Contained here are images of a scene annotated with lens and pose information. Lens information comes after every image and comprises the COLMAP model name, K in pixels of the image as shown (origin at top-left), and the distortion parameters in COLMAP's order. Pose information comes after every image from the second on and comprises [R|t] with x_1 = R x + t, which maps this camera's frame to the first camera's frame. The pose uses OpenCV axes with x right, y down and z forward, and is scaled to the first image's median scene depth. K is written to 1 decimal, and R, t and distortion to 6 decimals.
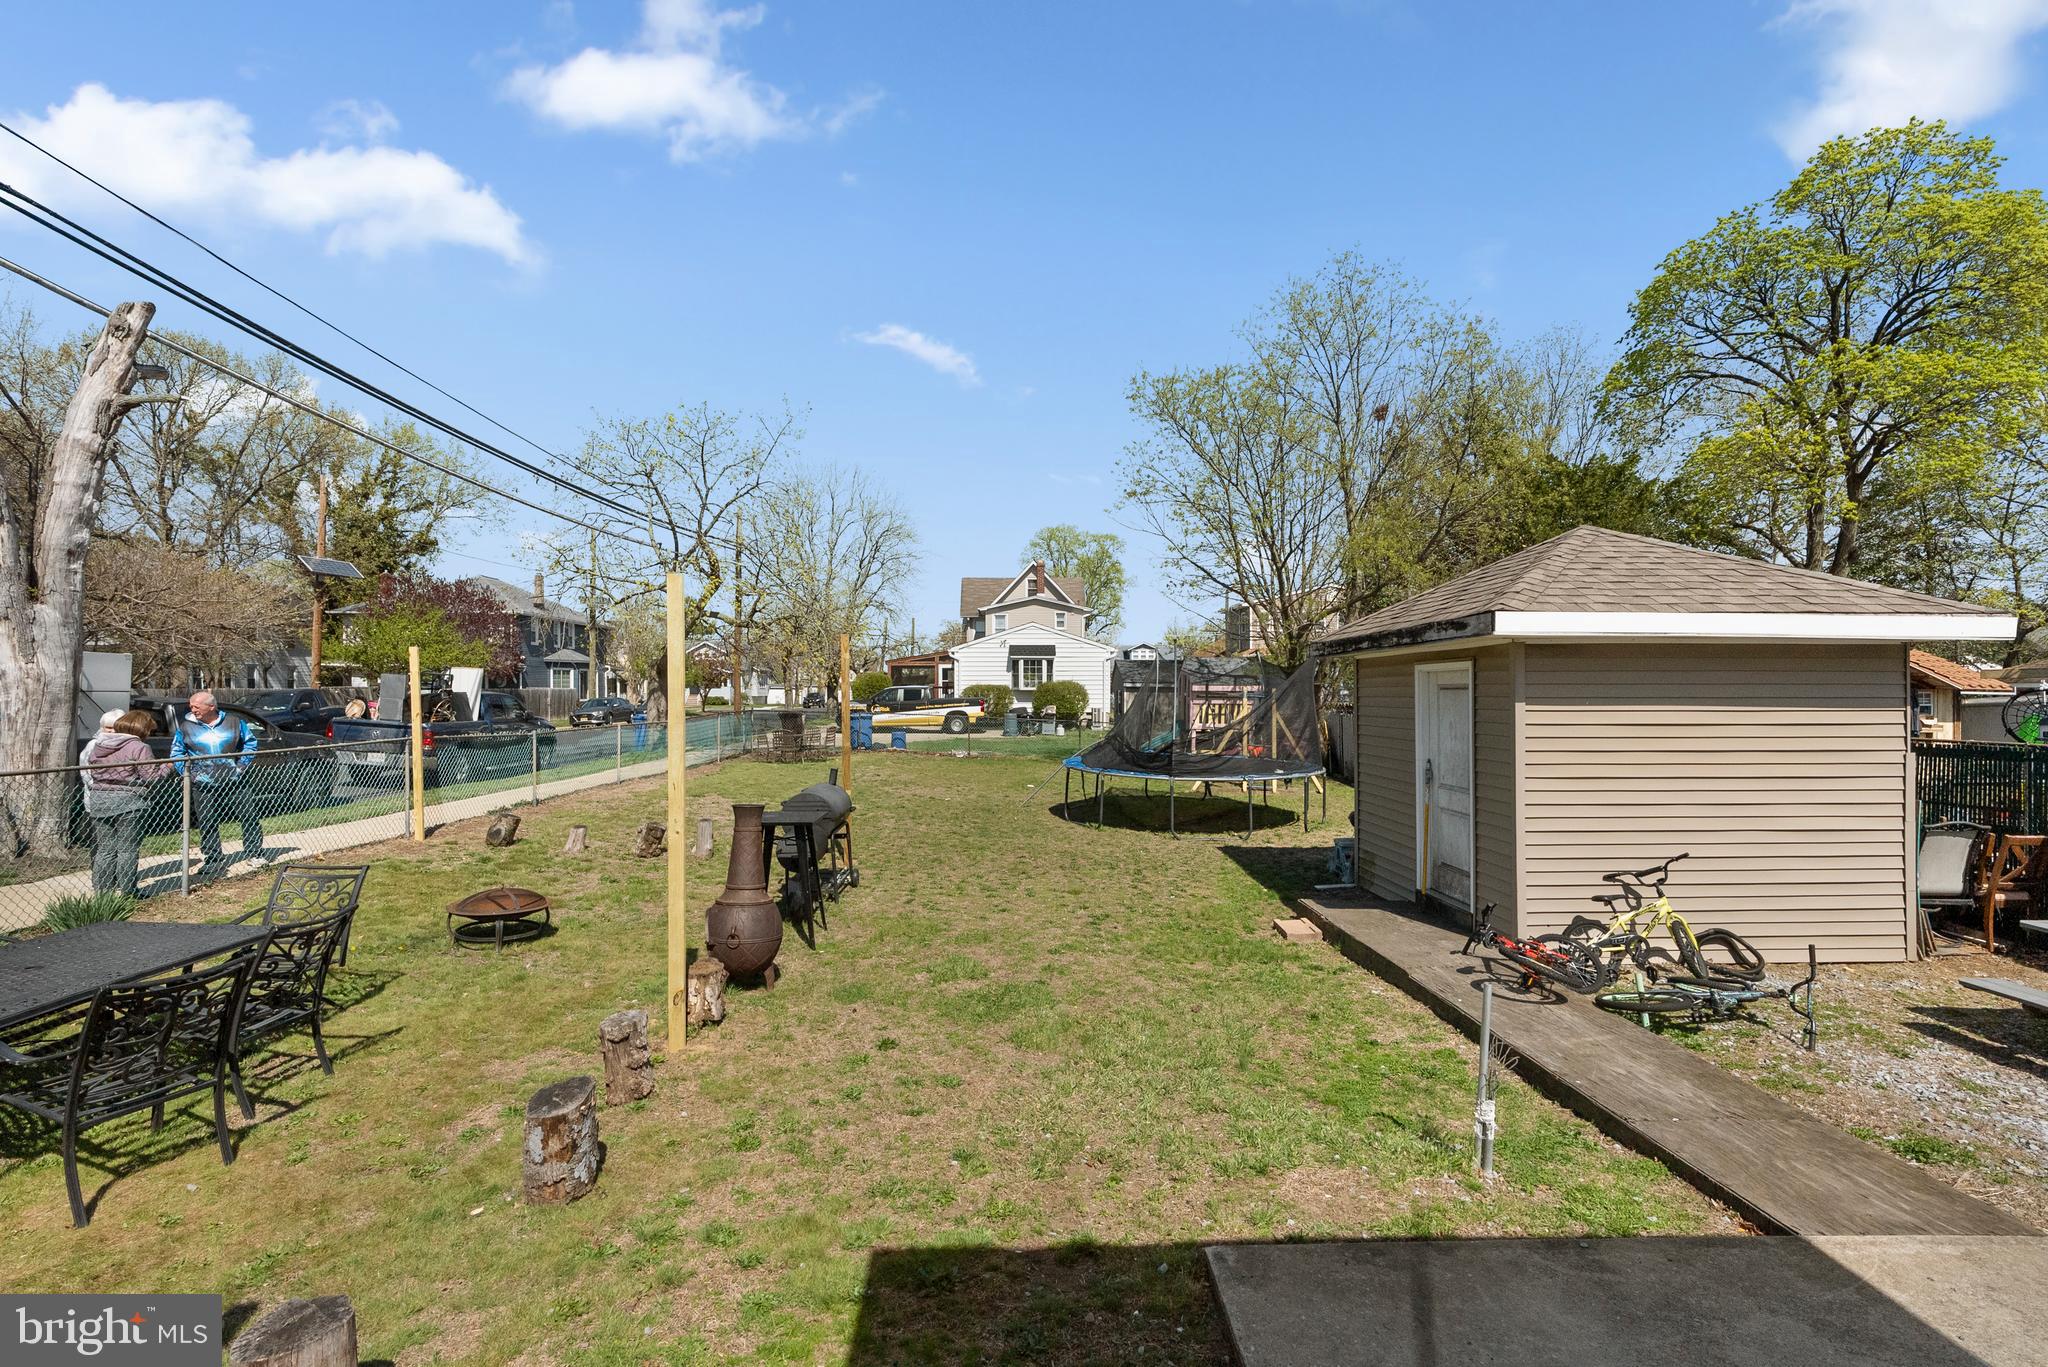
lens RADIAL K [[970.2, 0, 1024.8], [0, 970.2, 686.4], [0, 0, 1]] dist [0.002147, 0.000256]
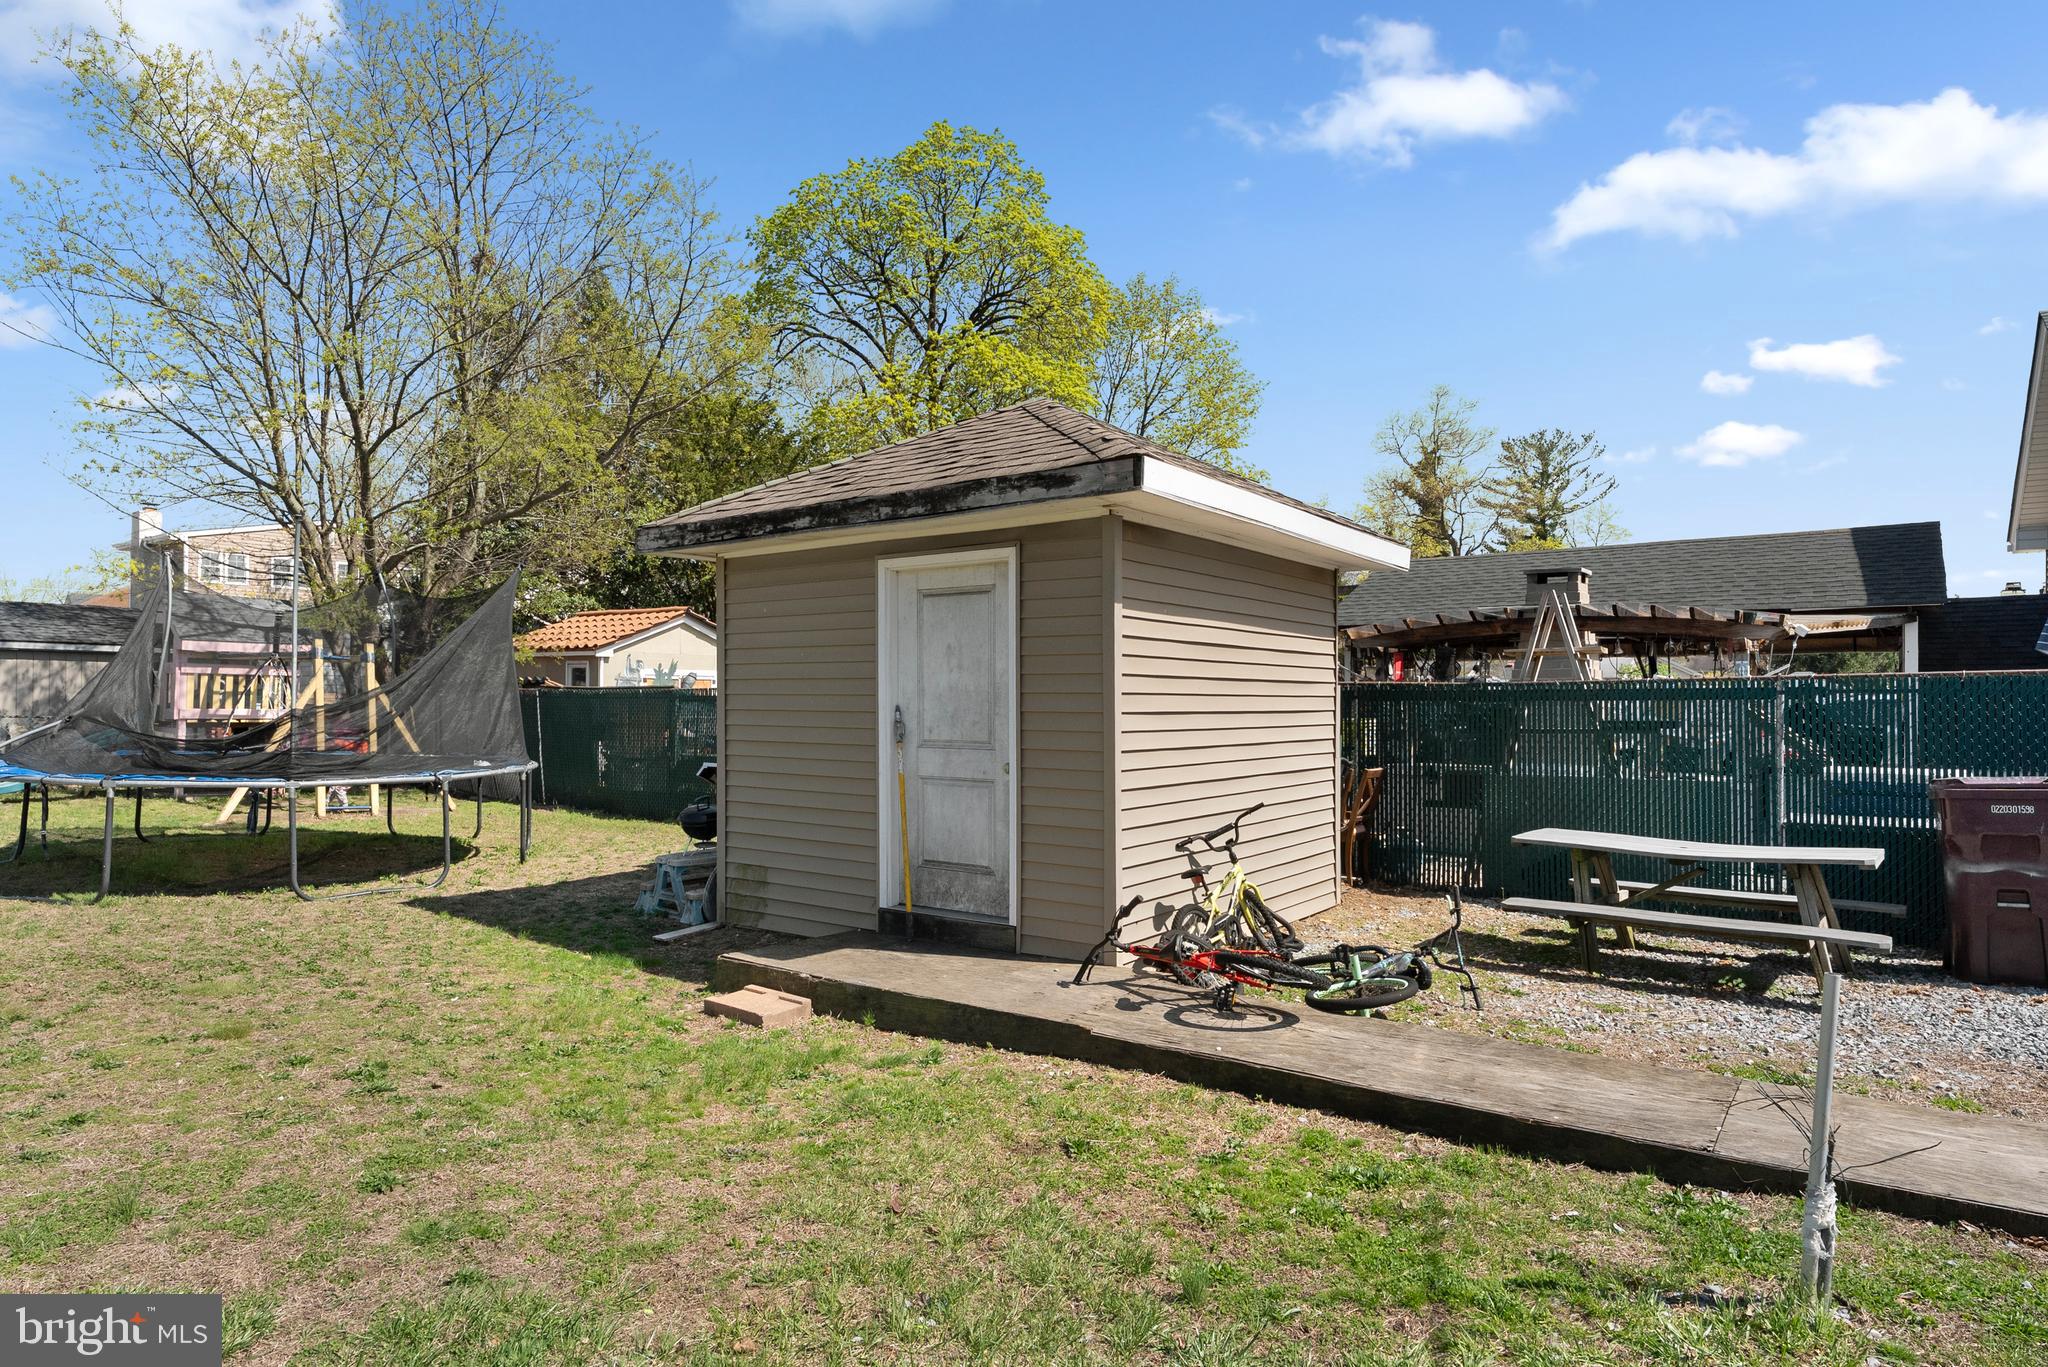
lens RADIAL K [[1182.5, 0, 1022.9], [0, 1182.5, 692.6], [0, 0, 1]] dist [-0.002553, 0.001929]
pose [[0.608729, 0.009055, 0.793326, -0.194325], [-0.005363, 0.999959, -0.007299, 0.086118], [-0.793360, 0.000188, 0.608753, 0.541867]]
